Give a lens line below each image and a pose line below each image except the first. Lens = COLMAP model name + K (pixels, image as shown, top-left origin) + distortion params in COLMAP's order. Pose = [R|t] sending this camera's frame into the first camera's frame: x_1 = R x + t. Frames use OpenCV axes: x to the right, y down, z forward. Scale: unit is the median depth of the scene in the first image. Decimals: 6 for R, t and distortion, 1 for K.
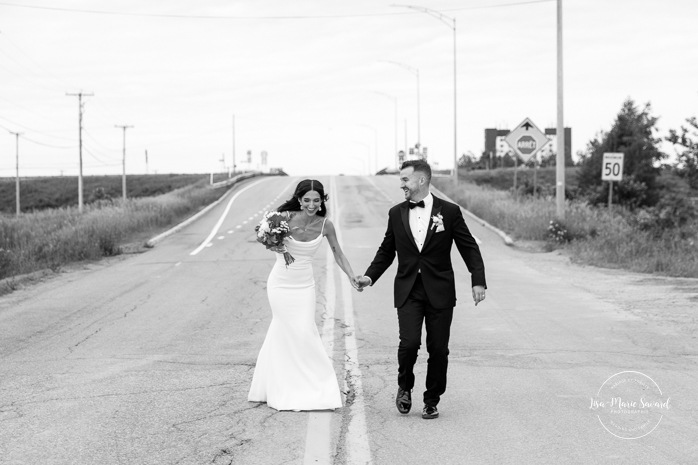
lens RADIAL K [[1218.1, 0, 349.0], [0, 1218.1, 232.5], [0, 0, 1]] dist [0.016047, 0.050974]
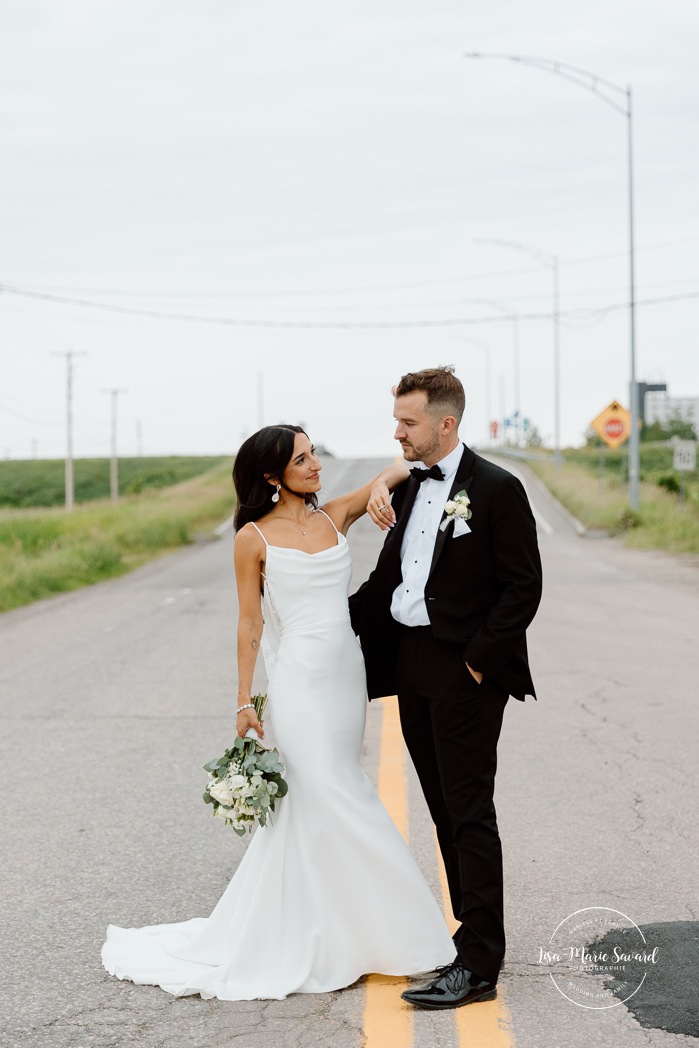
lens RADIAL K [[2090.2, 0, 349.5], [0, 2090.2, 524.0], [0, 0, 1]] dist [0.039839, -0.098268]
pose [[0.999349, -0.003037, -0.035940, 0.005547], [0.002650, 0.999938, -0.010809, 0.019364], [0.035970, 0.010707, 0.999296, -0.703356]]
